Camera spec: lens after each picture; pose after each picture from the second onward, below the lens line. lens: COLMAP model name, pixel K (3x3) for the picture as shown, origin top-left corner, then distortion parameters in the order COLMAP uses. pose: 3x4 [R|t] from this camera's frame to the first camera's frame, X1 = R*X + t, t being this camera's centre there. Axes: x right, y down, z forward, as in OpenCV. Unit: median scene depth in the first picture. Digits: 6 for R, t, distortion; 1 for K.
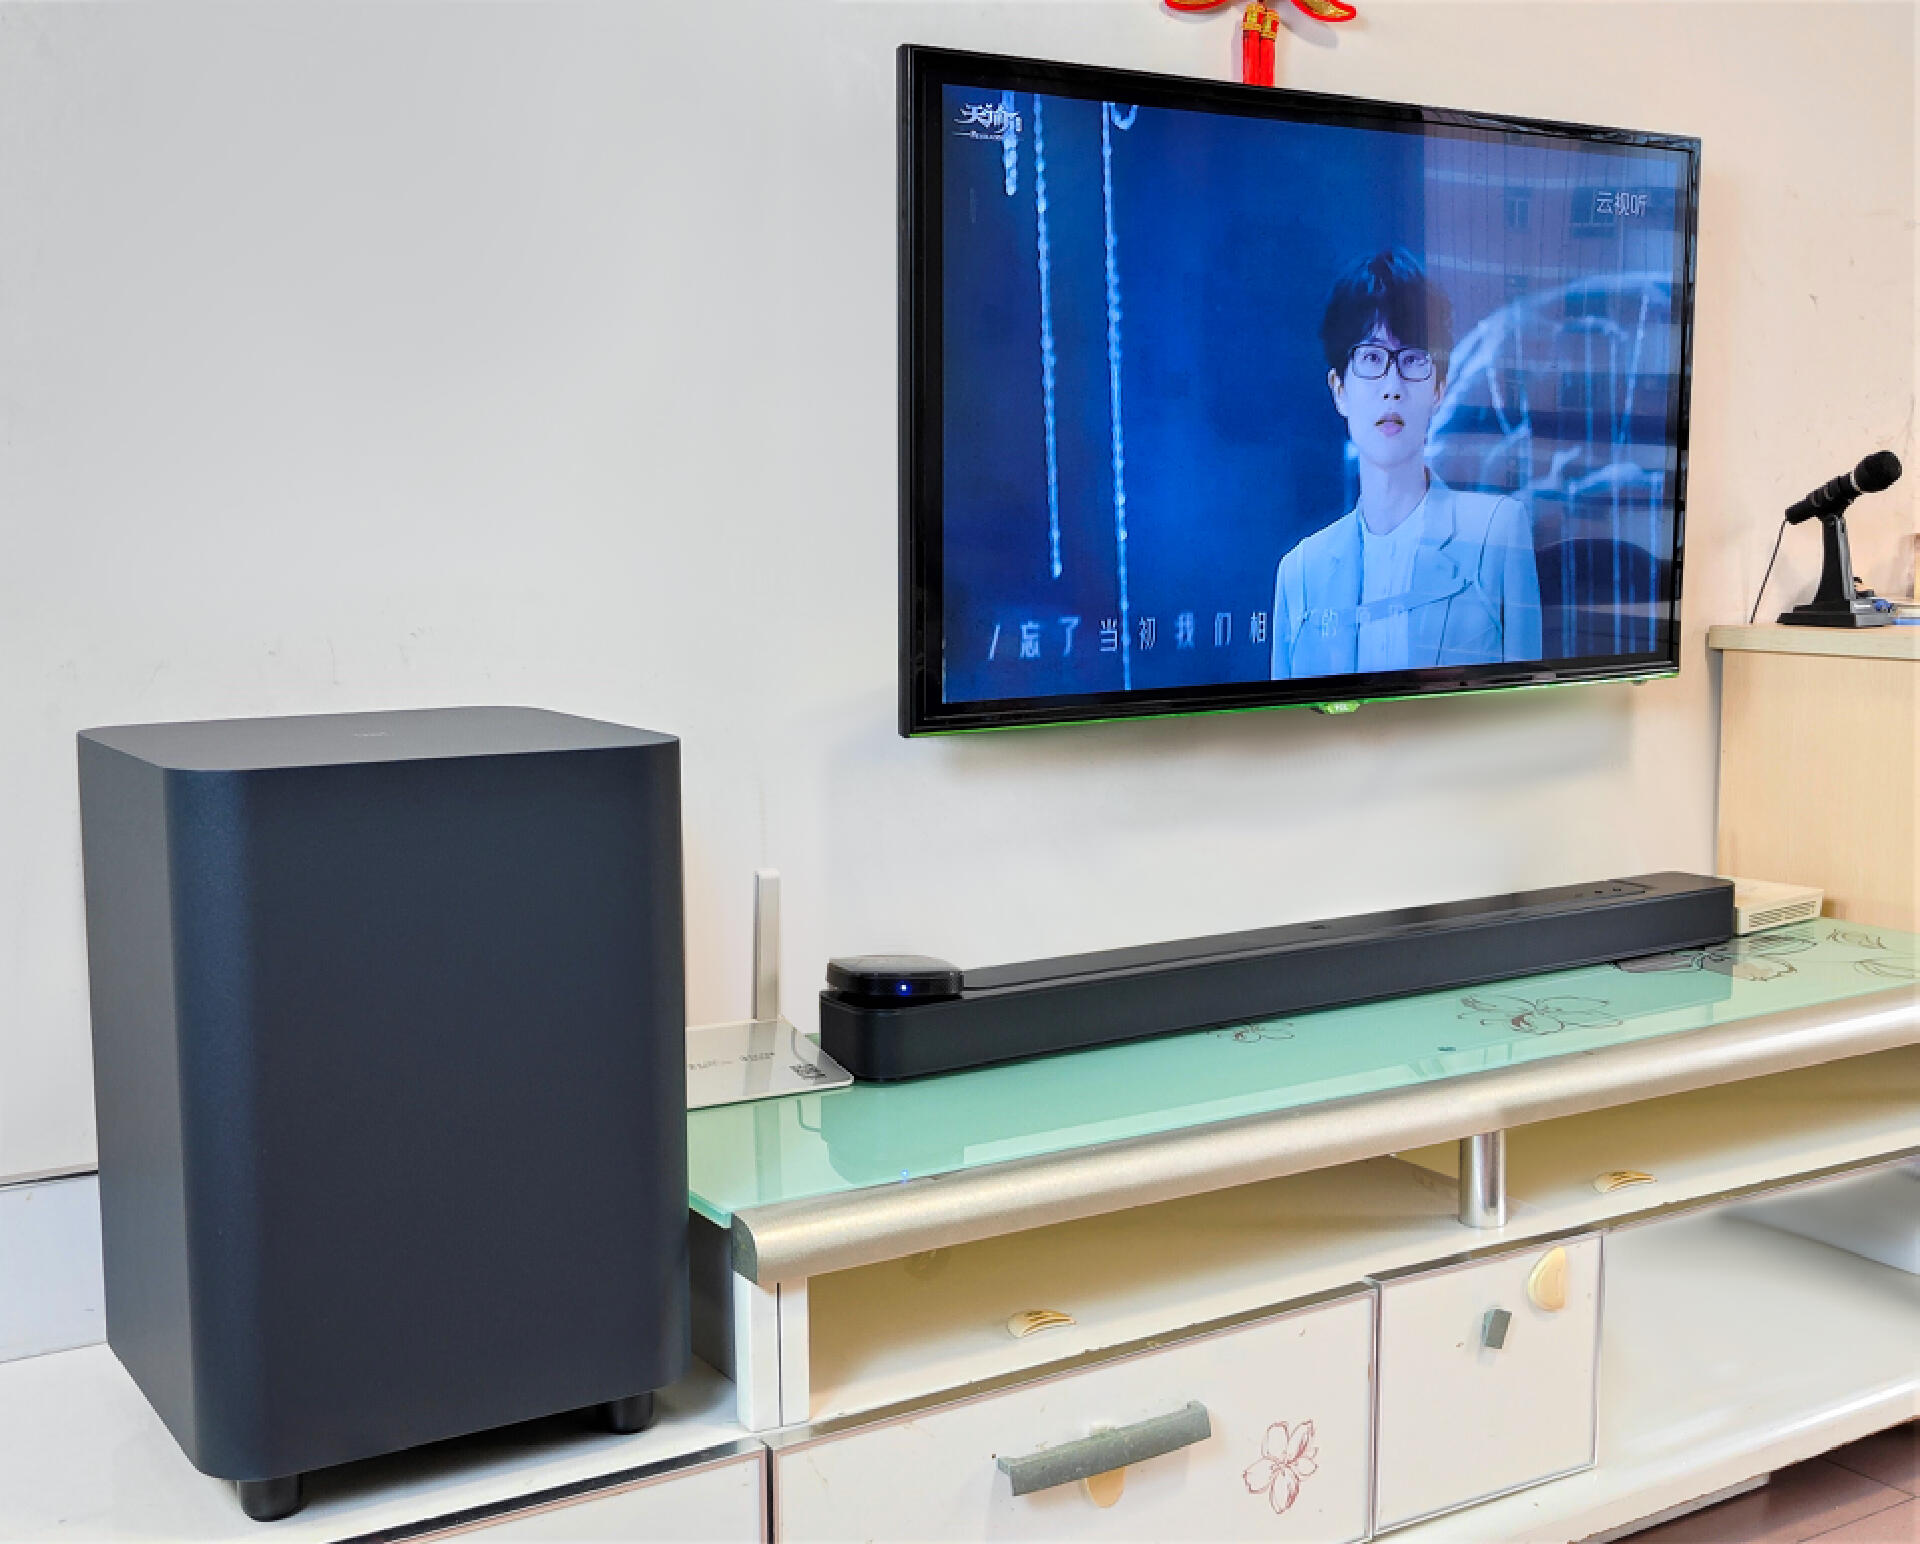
lens RADIAL K [[2217.5, 0, 969.9], [0, 2217.5, 770.5], [0, 0, 1]] dist [0.012370, 0.000000]
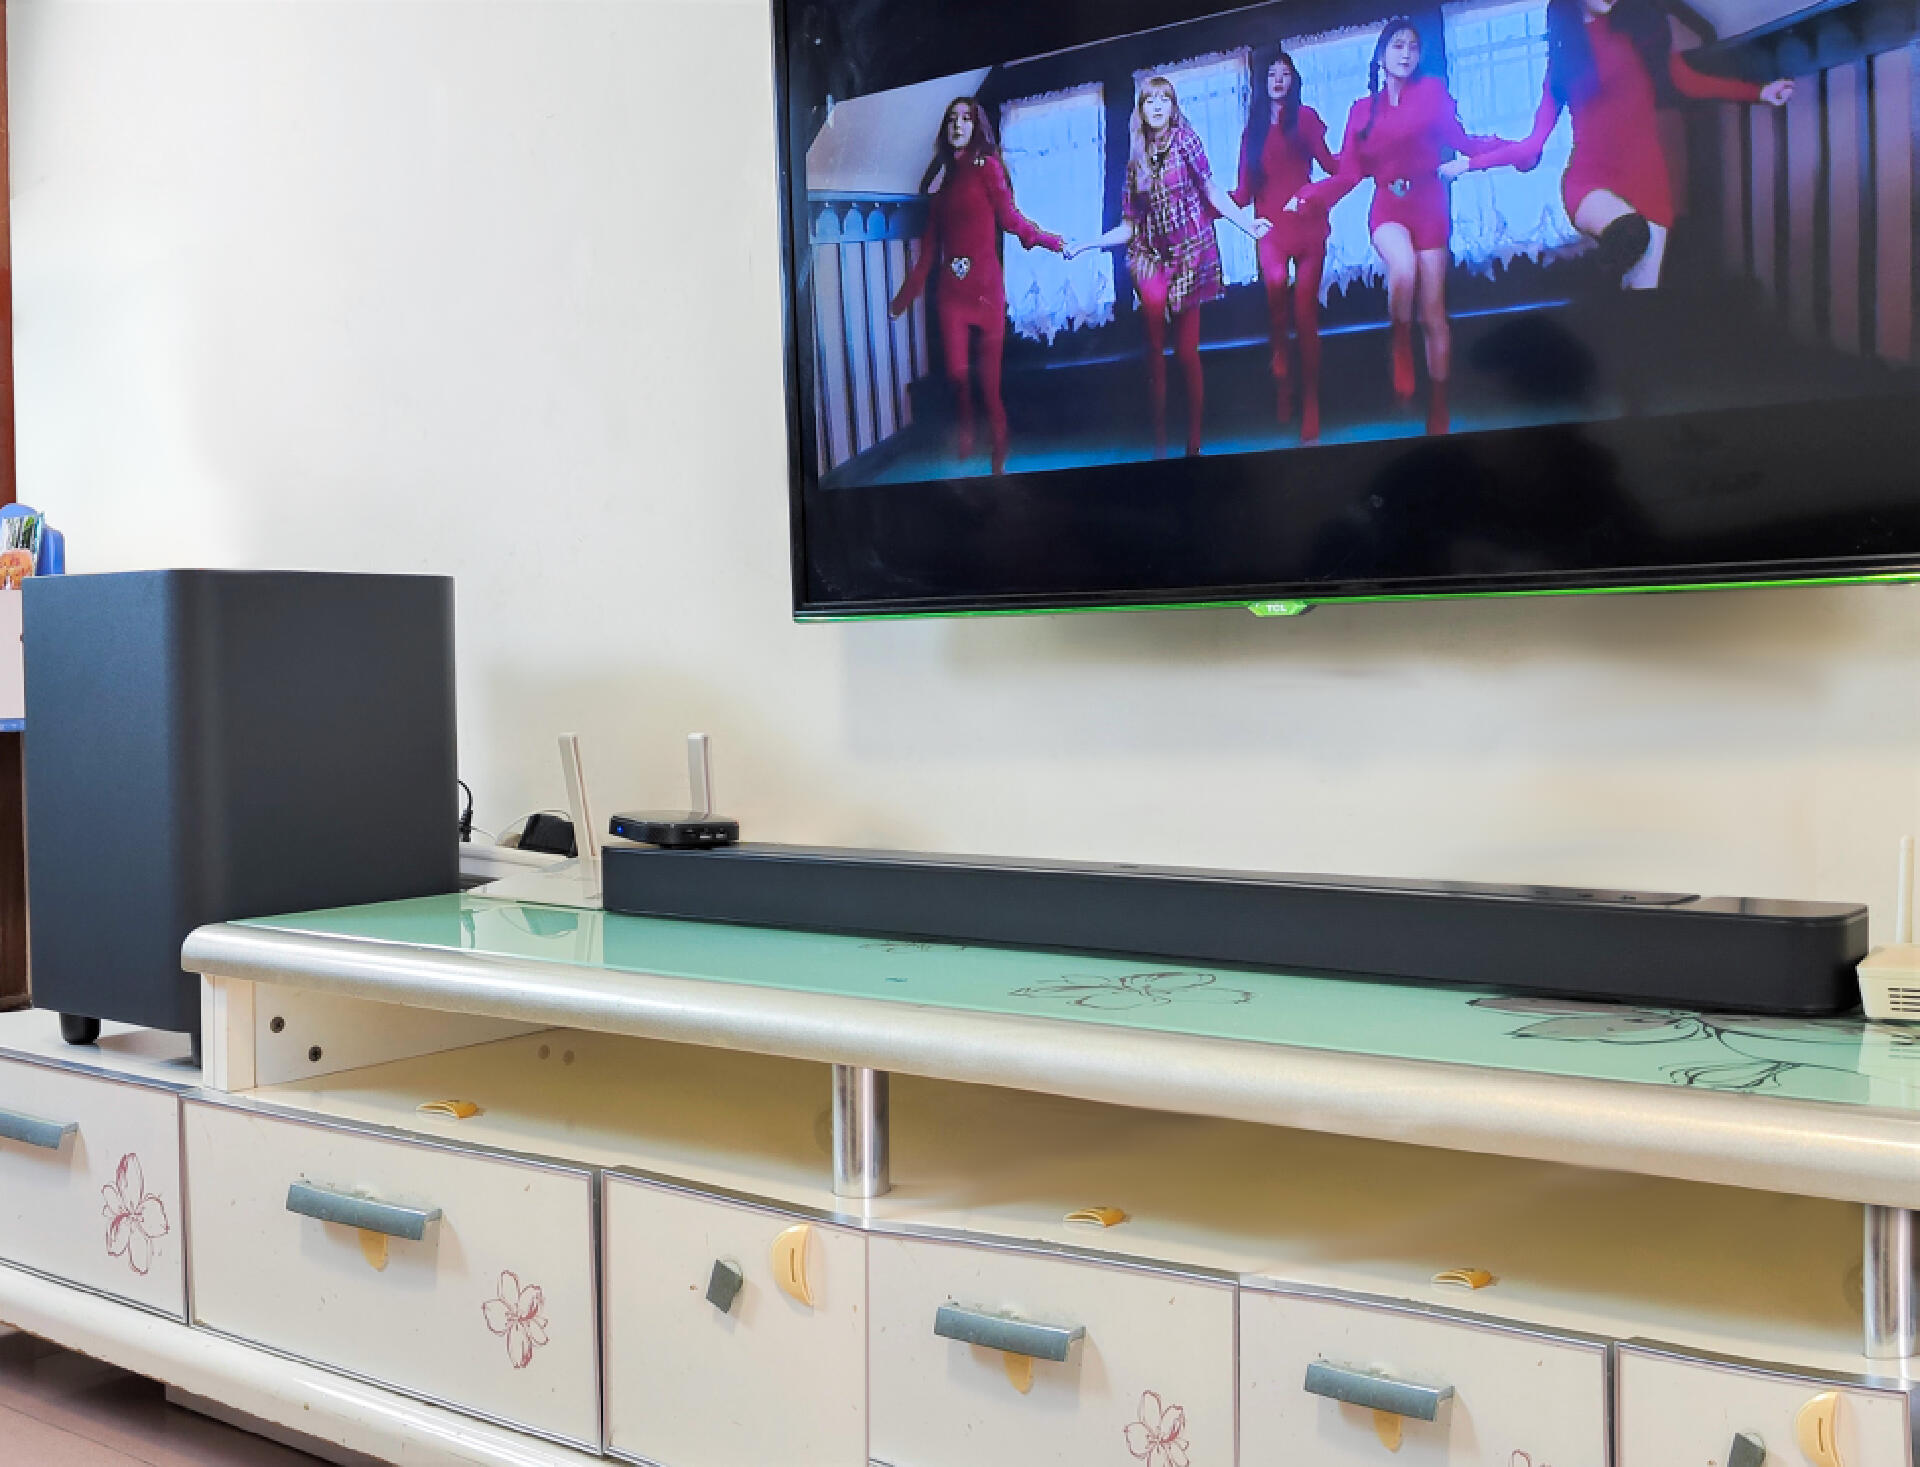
lens RADIAL K [[1981.3, 0, 970.7], [0, 1981.3, 736.9], [0, 0, 1]] dist [0.010860, 0.000000]
pose [[0.367195, 0.039535, -0.929303, 0.931957], [-0.097348, 0.995243, 0.003875, 0.029927], [0.925036, 0.089042, 0.369297, 0.763650]]
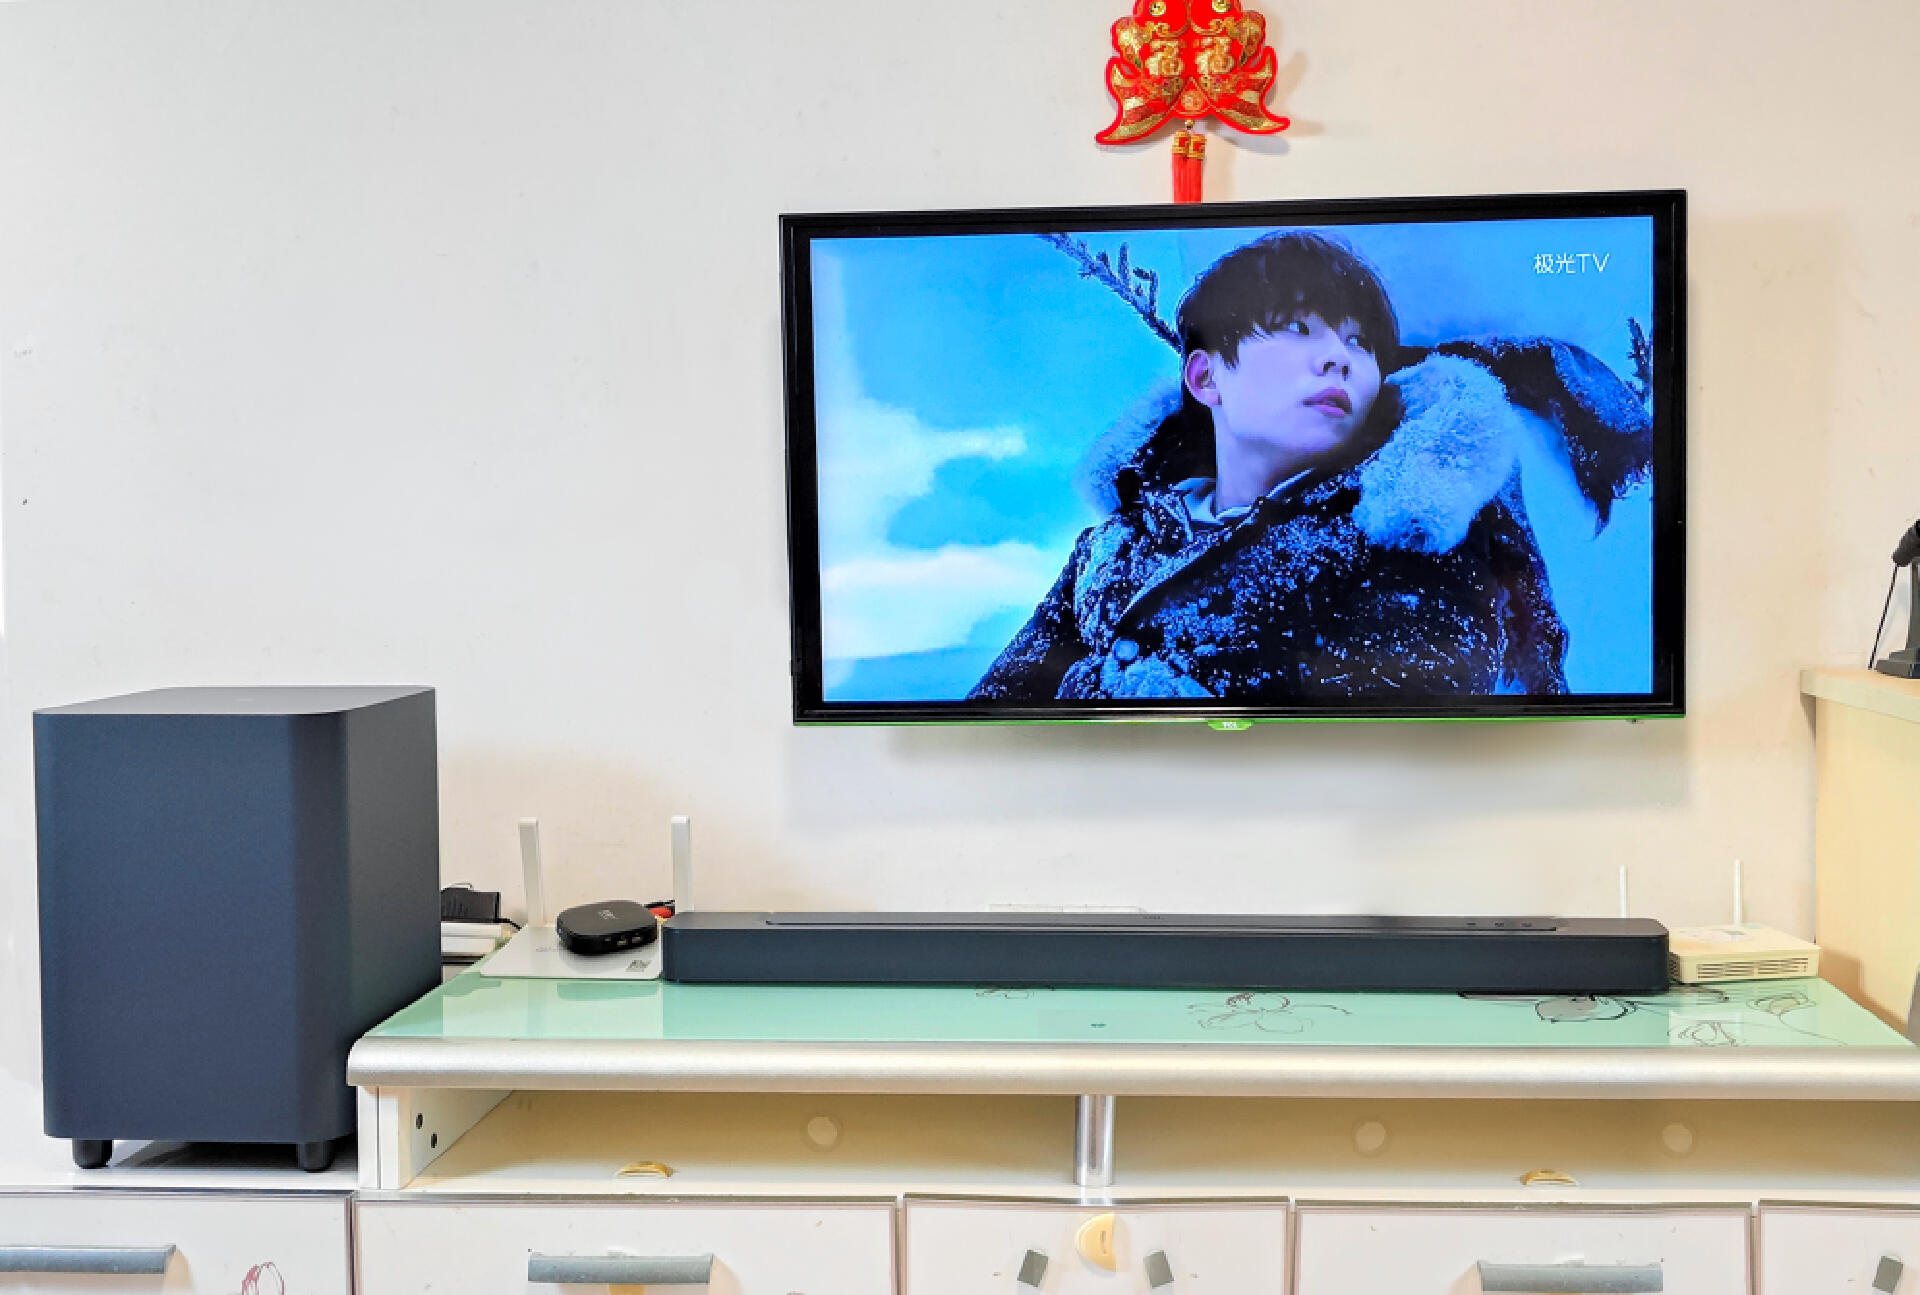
lens RADIAL K [[1895.8, 0, 989.2], [0, 1895.8, 615.2], [0, 0, 1]] dist [0.015523, 0.000000]
pose [[0.801380, 0.027293, -0.597533, 0.771687], [-0.065248, 0.996986, -0.041969, -0.042889], [0.594587, 0.072621, 0.800745, 0.166395]]
